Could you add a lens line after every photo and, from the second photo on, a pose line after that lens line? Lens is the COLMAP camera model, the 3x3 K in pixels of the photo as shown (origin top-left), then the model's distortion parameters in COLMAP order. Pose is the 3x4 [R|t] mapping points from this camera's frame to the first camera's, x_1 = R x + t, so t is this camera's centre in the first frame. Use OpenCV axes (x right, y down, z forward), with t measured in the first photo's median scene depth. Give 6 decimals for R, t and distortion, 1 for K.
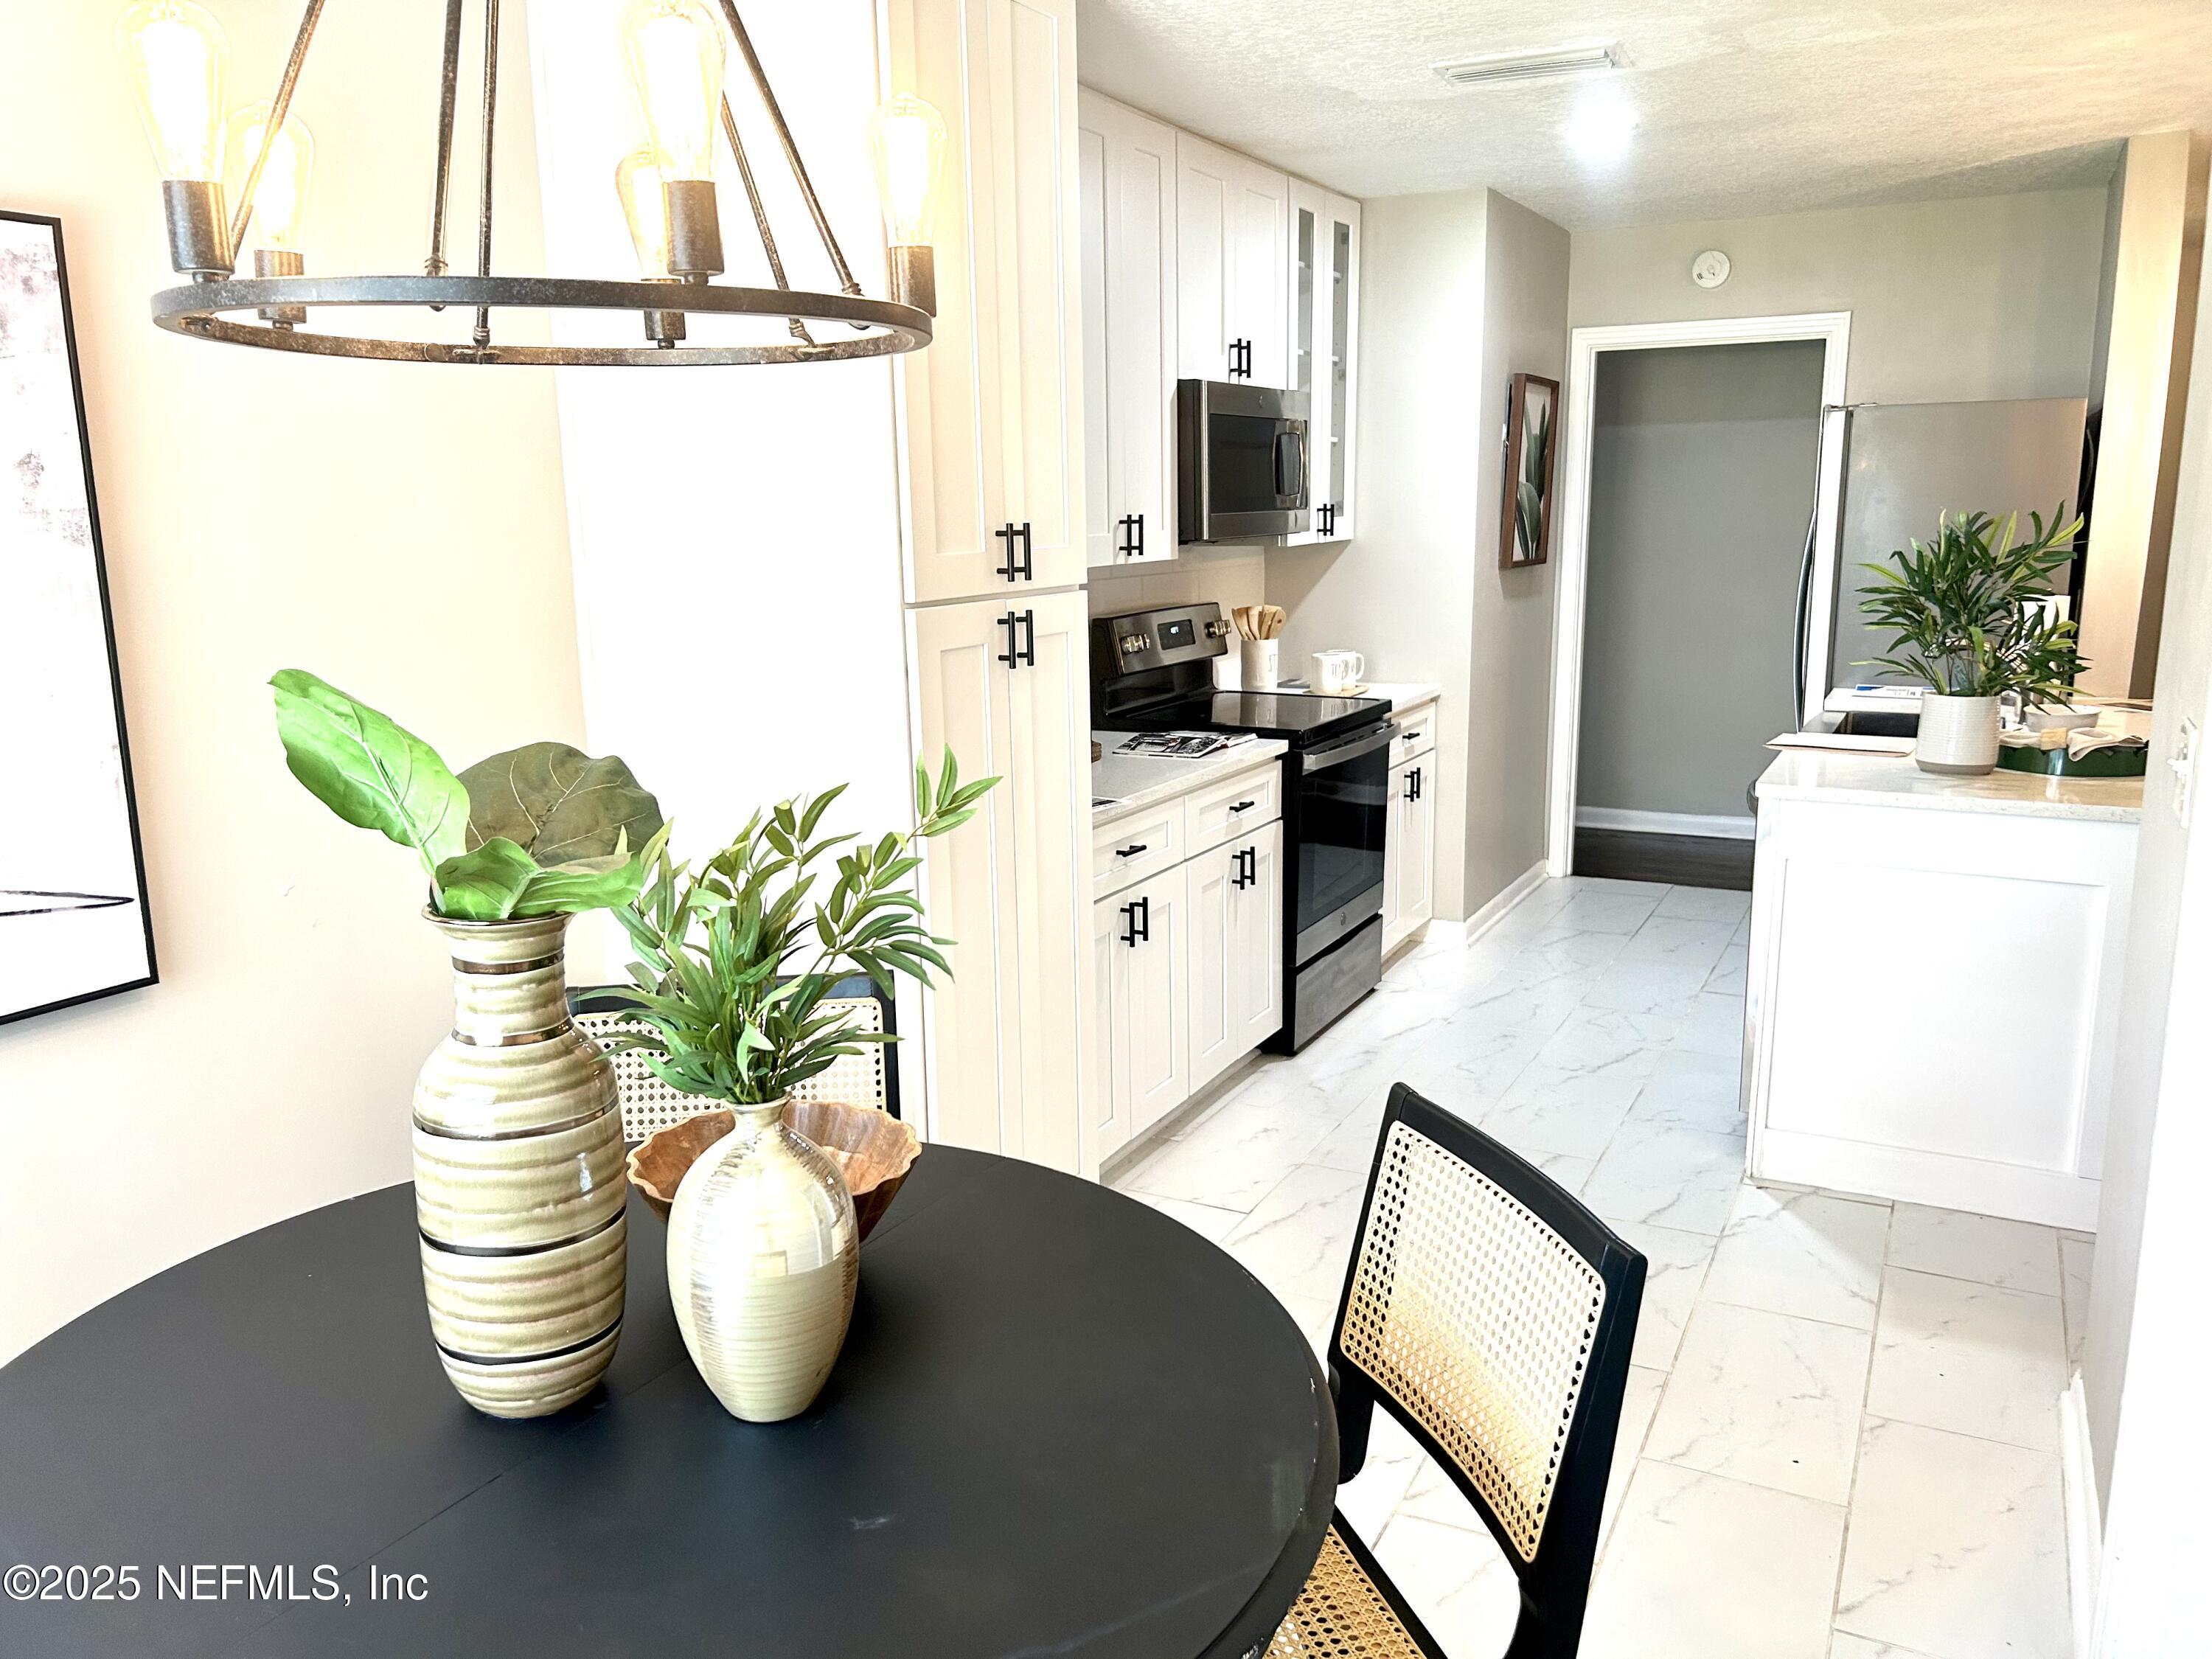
lens RADIAL K [[1680.4, 0, 1104.9], [0, 1680.4, 839.1], [0, 0, 1]] dist [0.034274, -0.006625]
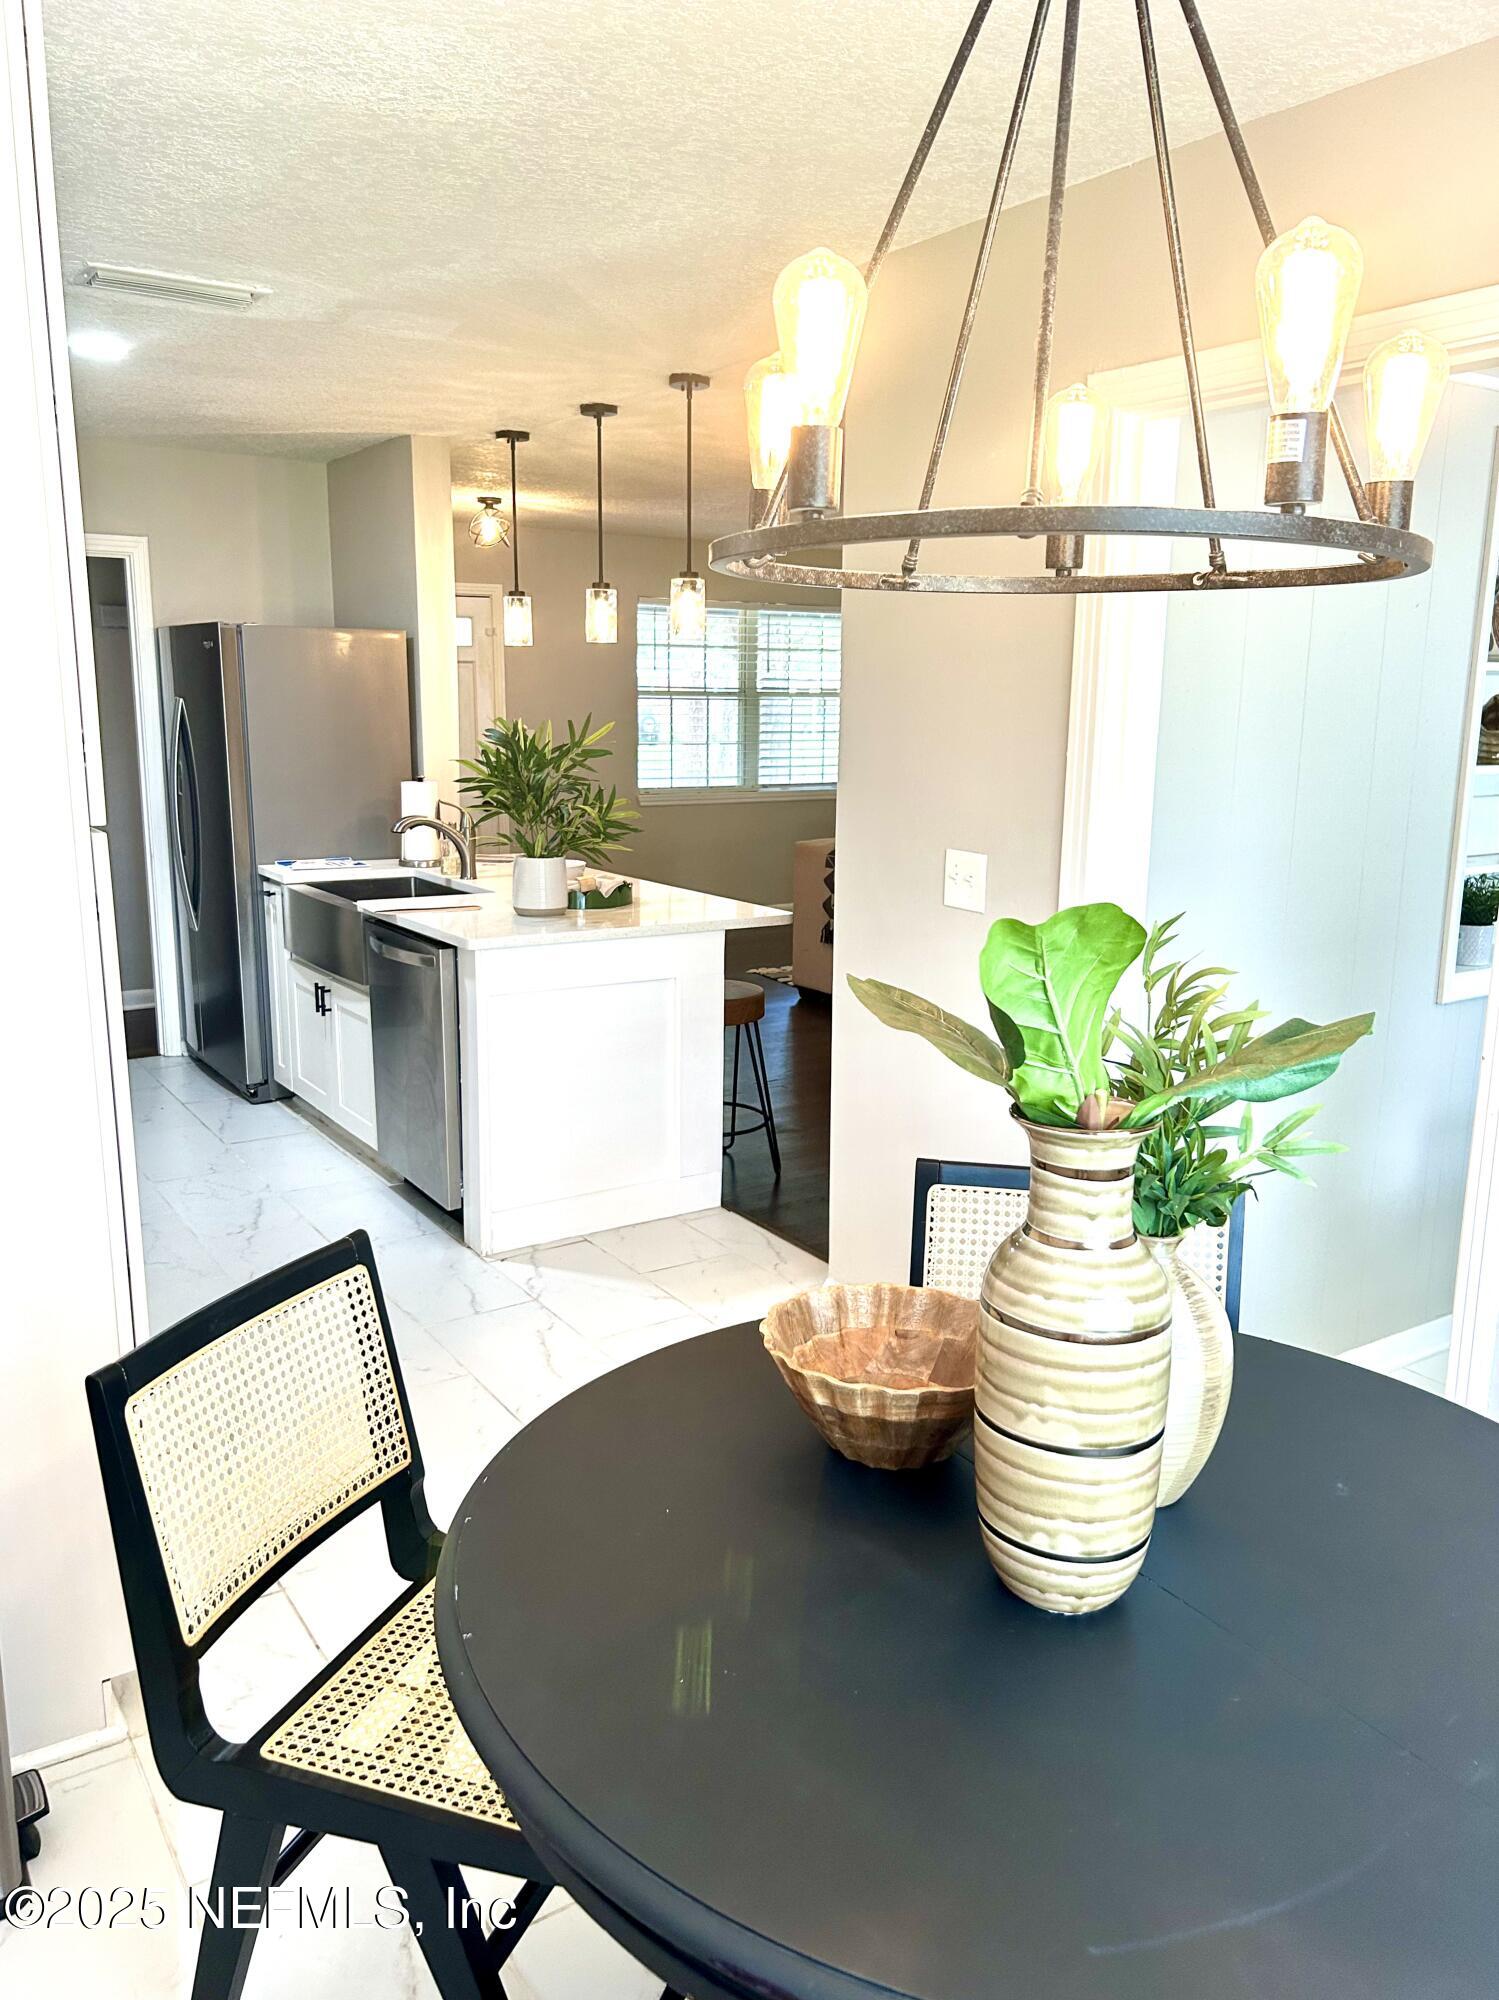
lens RADIAL K [[1519.3, 0, 749.5], [0, 1519.3, 1000.0], [0, 0, 1]] dist [0.034274, -0.006625]
pose [[0.484881, -0.153483, 0.861007, -0.477000], [0.156305, 0.983838, 0.087355, -0.053800], [-0.860499, 0.092223, 0.501034, 0.273121]]
